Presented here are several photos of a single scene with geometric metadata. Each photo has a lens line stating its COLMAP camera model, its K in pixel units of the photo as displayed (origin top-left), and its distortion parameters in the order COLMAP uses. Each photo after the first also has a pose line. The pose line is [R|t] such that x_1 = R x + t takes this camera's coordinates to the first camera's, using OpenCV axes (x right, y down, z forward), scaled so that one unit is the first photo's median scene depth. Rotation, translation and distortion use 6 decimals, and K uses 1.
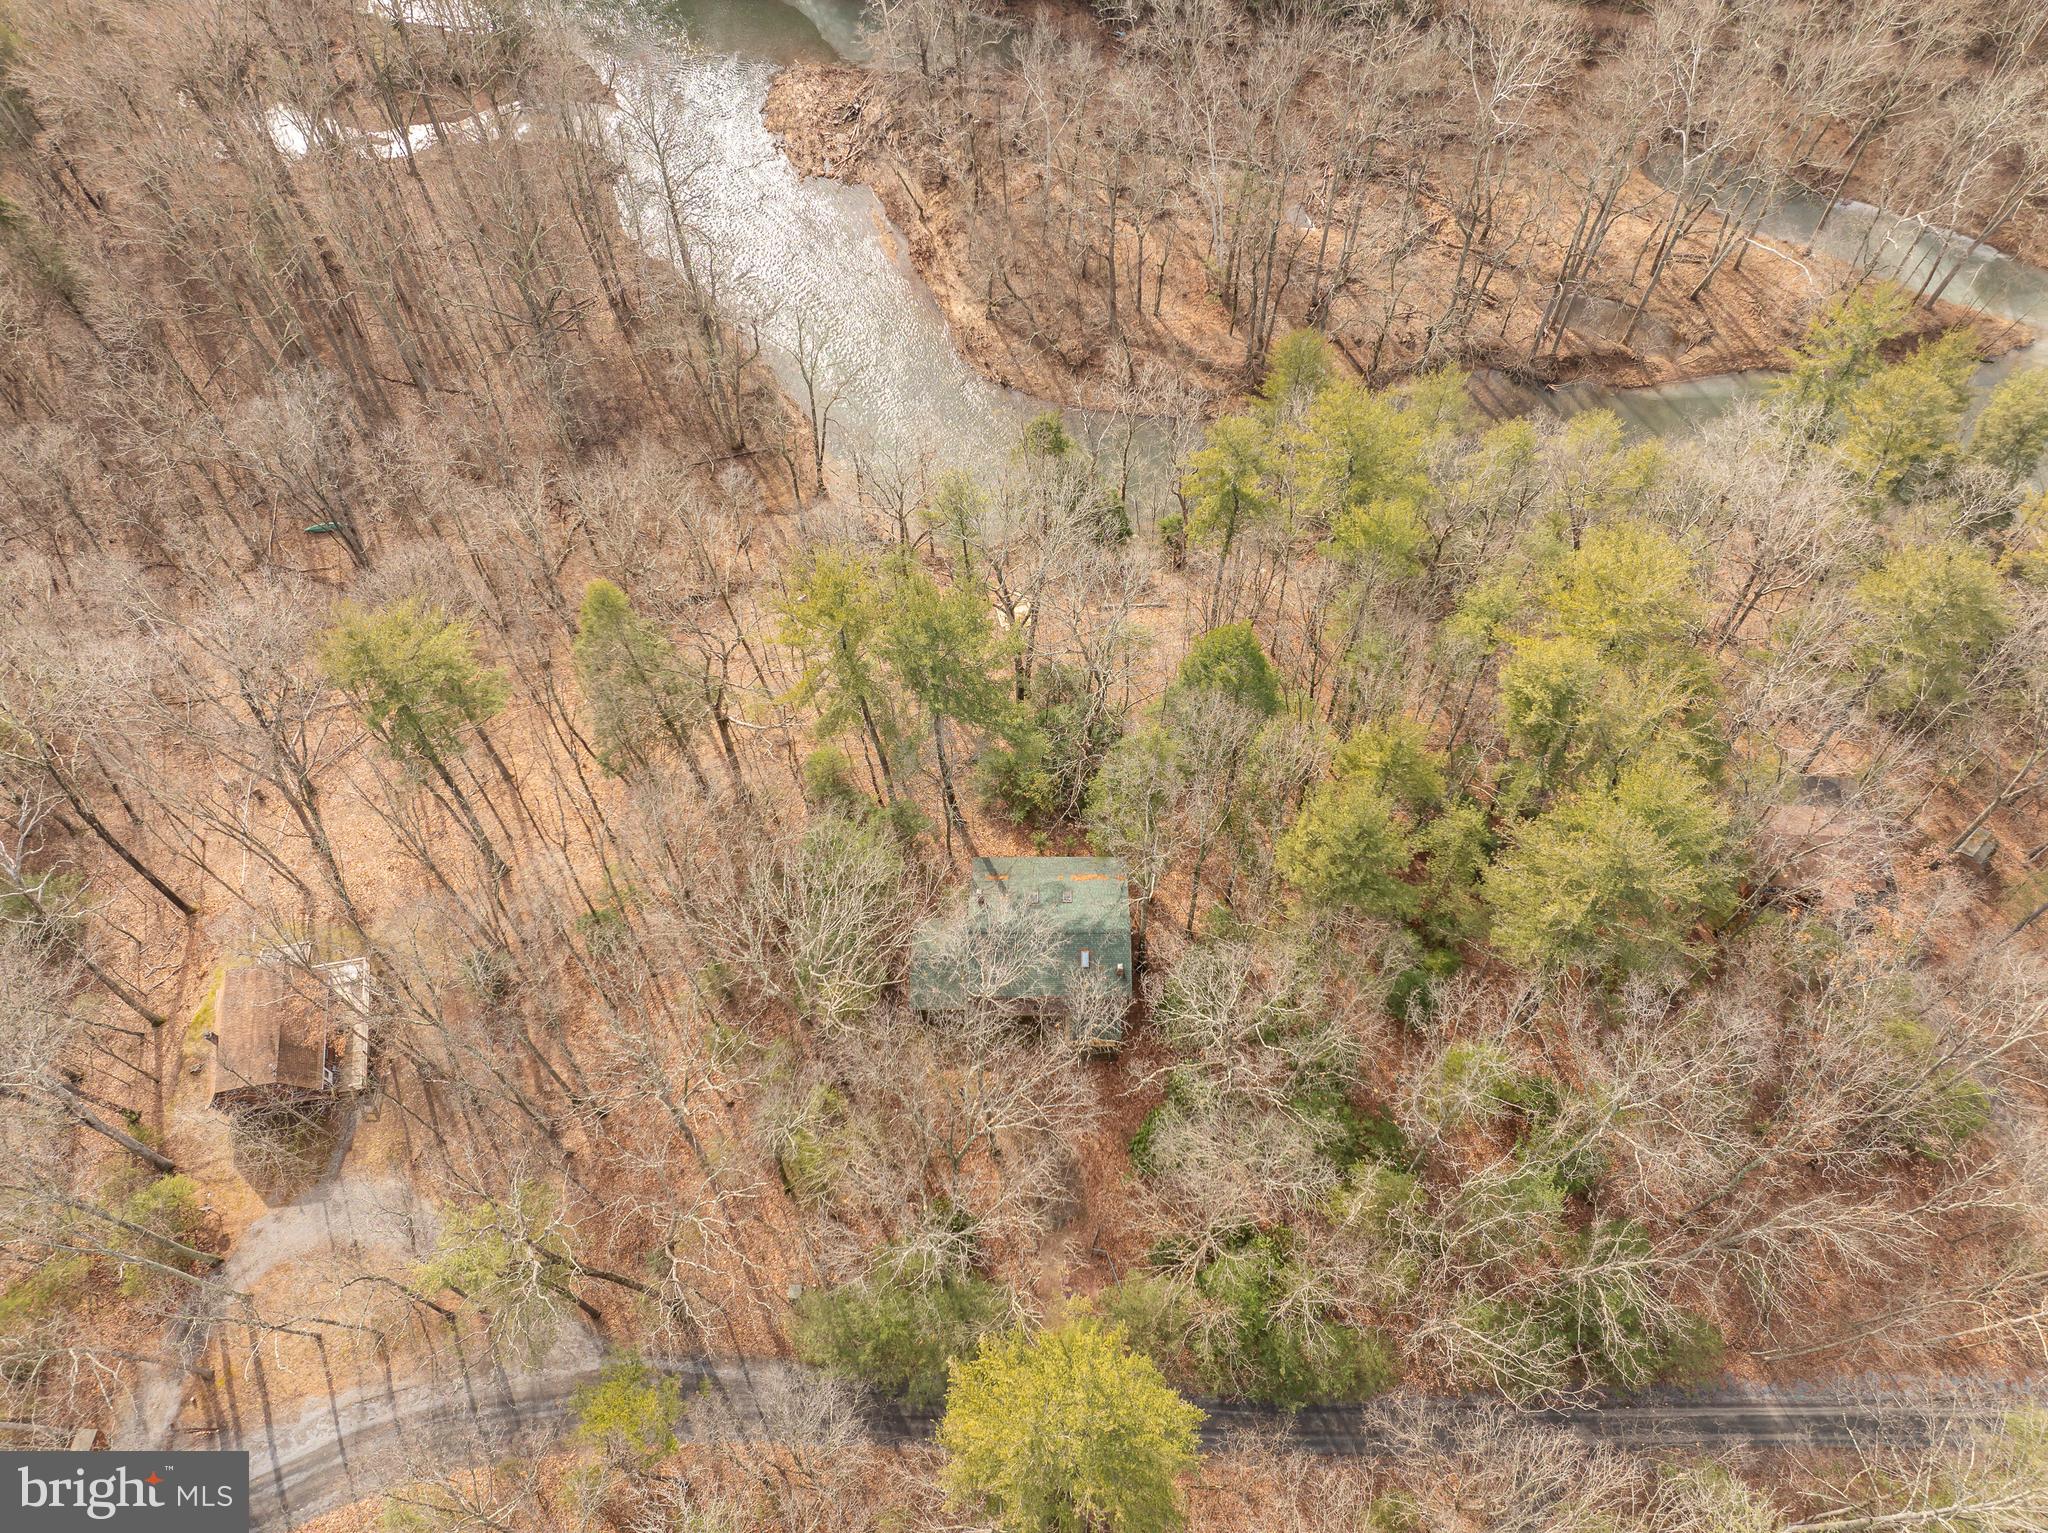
lens RADIAL K [[1437.2, 0, 1024.0], [0, 1437.2, 766.5], [0, 0, 1]] dist [-0.046043, 0.002211]
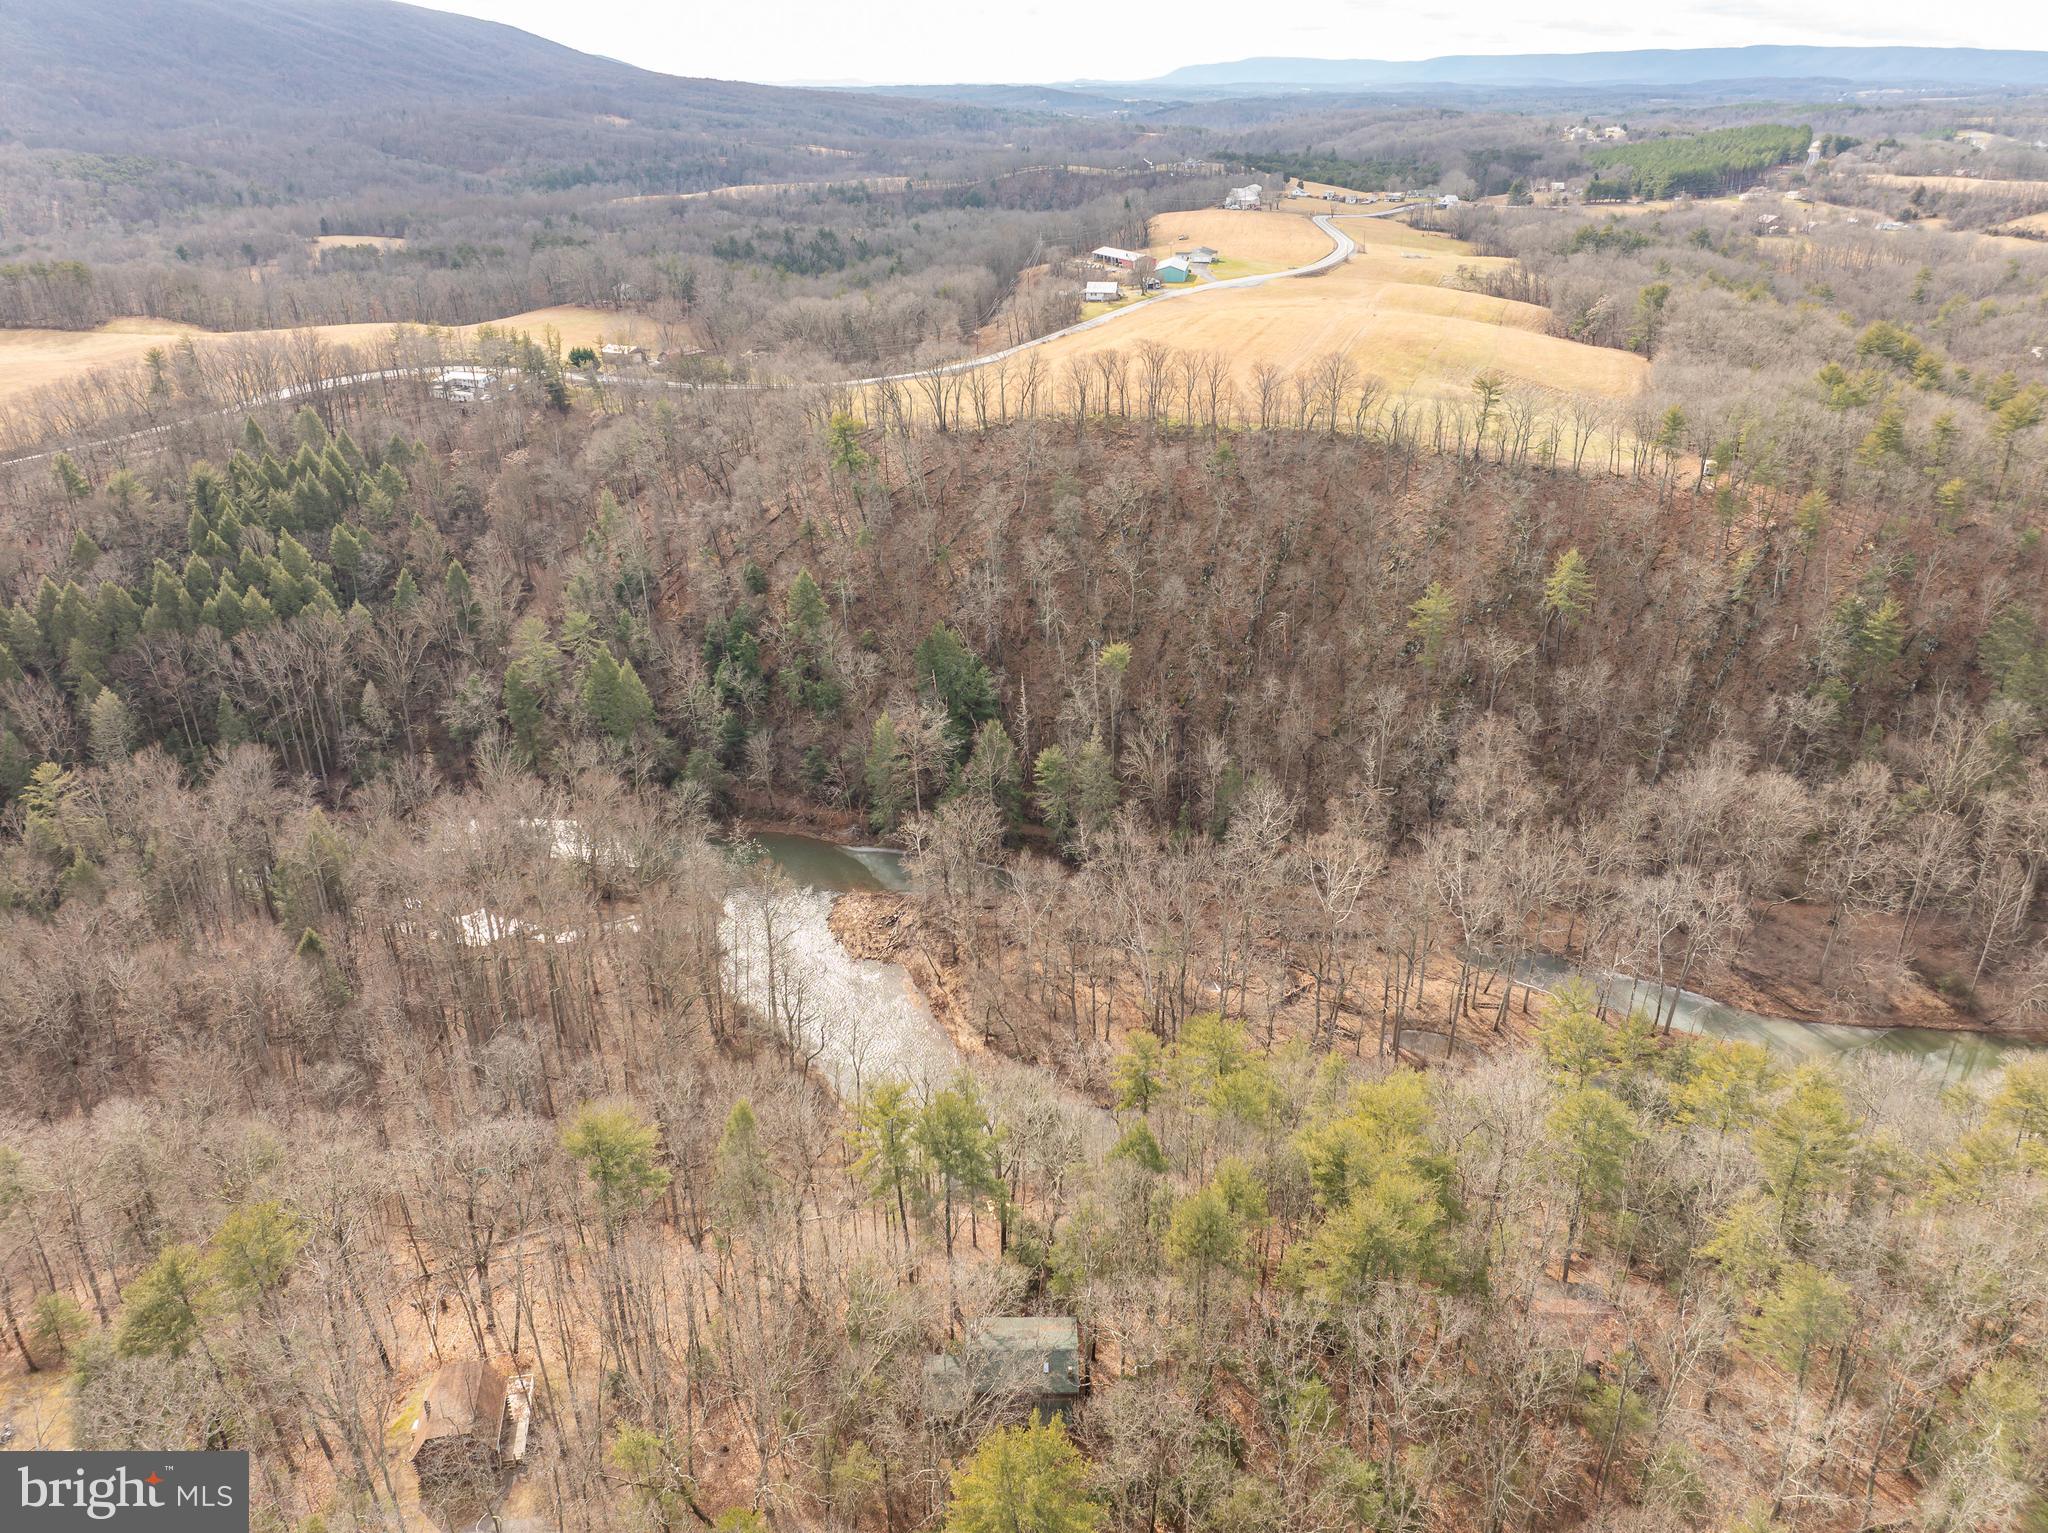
lens RADIAL K [[1454.0, 0, 1024.0], [0, 1454.0, 766.5], [0, 0, 1]] dist [0.007314, -0.123502]
pose [[0.999968, 0.007854, 0.001643, 0.008036], [-0.005468, 0.816825, -0.576860, 0.290698], [-0.005873, 0.576832, 0.816841, -0.317022]]
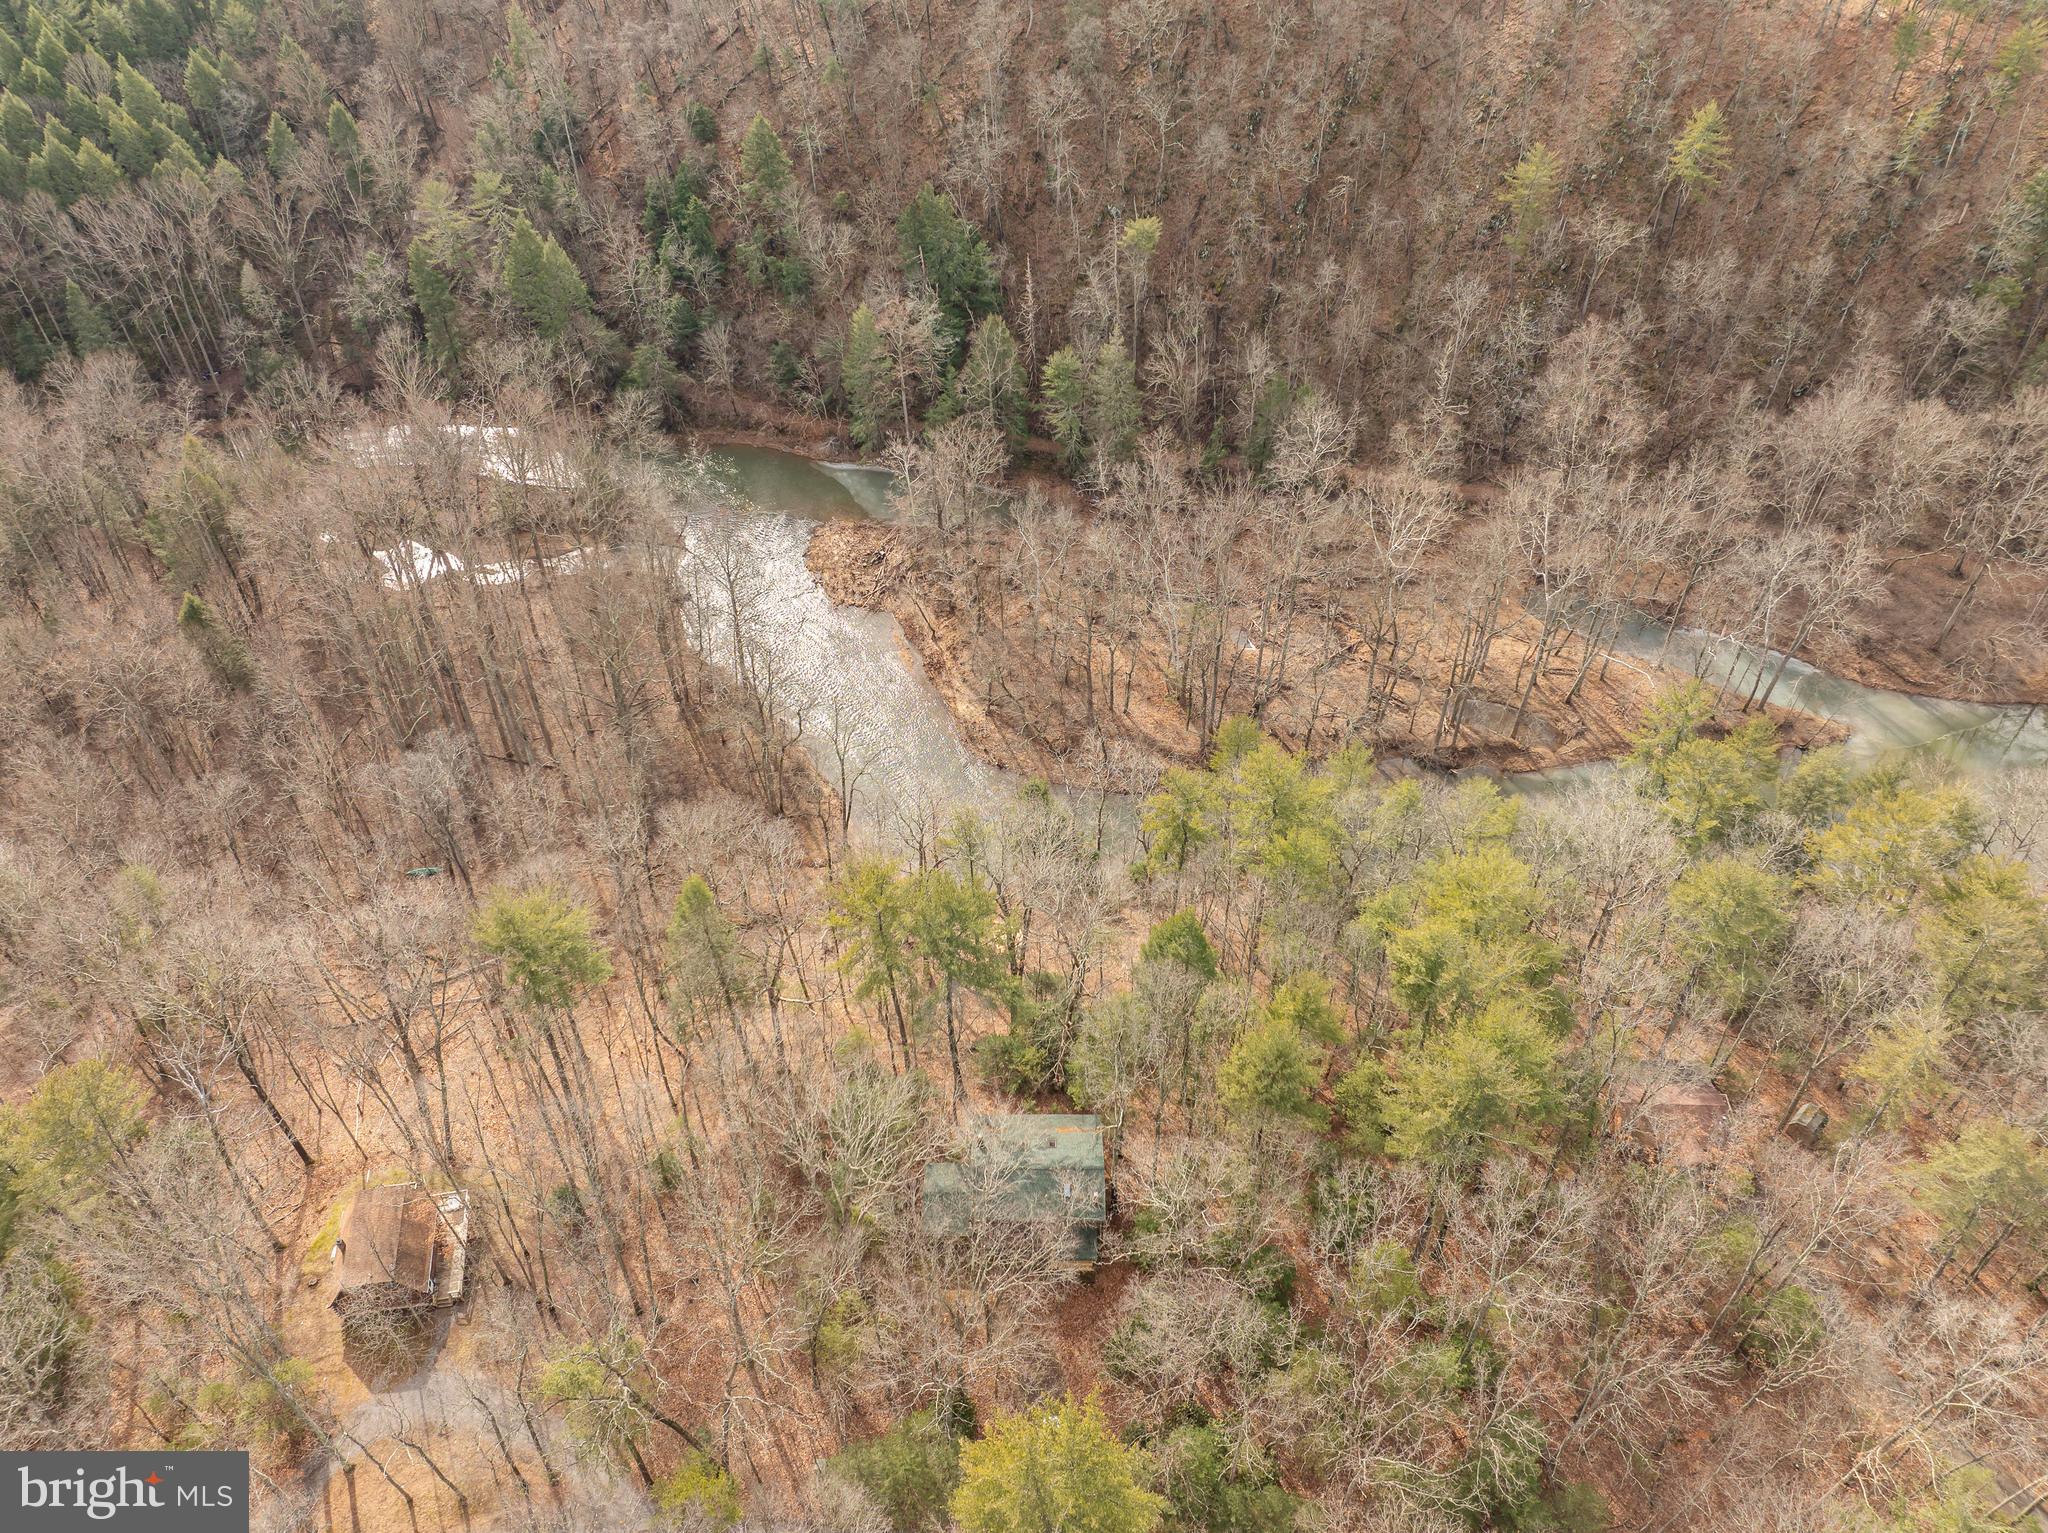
lens RADIAL K [[1443.1, 0, 1024.0], [0, 1443.1, 766.5], [0, 0, 1]] dist [-0.045162, 0.017408]
pose [[0.999899, 0.009755, 0.010332, -0.006518], [-0.006307, 0.956259, -0.292452, 0.089681], [-0.012733, 0.292357, 0.956224, -0.164258]]
